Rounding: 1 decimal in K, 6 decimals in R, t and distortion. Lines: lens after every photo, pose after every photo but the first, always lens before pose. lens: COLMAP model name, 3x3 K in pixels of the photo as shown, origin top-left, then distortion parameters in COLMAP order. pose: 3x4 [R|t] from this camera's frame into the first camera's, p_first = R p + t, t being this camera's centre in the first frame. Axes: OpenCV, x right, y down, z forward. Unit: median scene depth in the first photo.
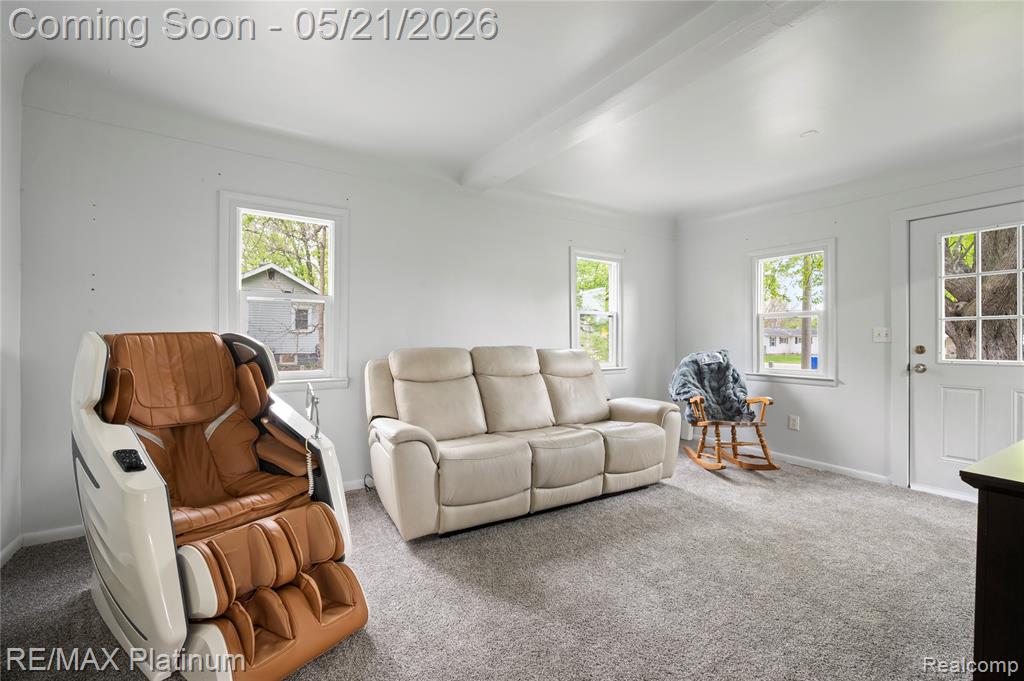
lens RADIAL K [[416.9, 0, 512.0], [0, 416.9, 342.2], [0, 0, 1]] dist [0.000305, 0.000053]
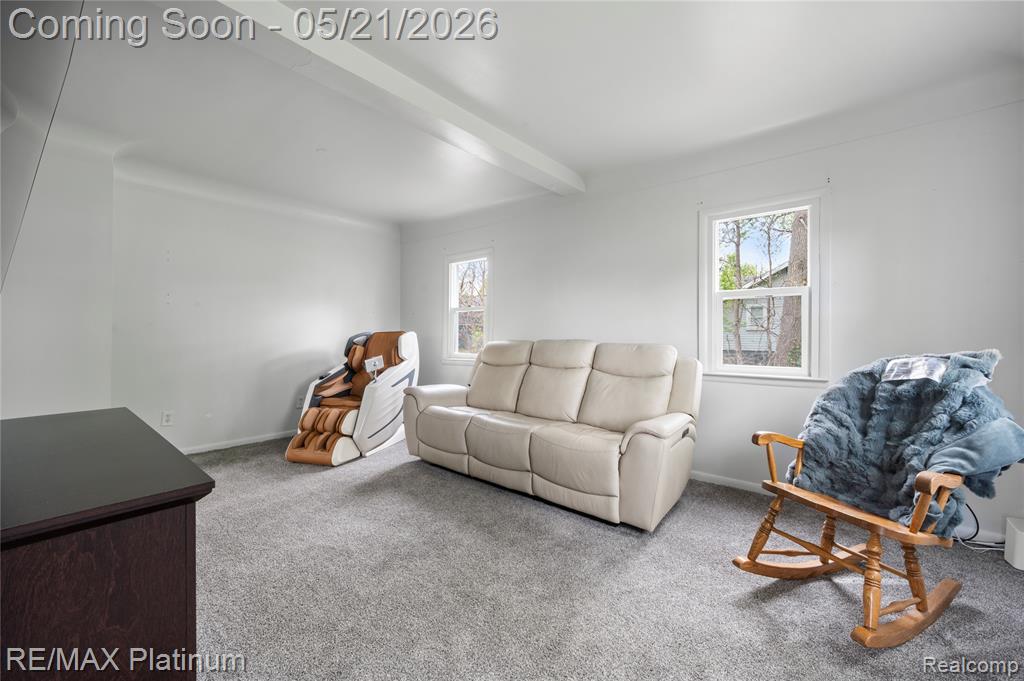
lens RADIAL K [[394.0, 0, 512.0], [0, 394.0, 340.5], [0, 0, 1]] dist [0.000209, -0.000007]
pose [[0.341640, 0.008036, -0.939797, 0.976273], [-0.005369, 0.999964, 0.006598, 0.008773], [0.939816, 0.002792, 0.341671, 0.608986]]
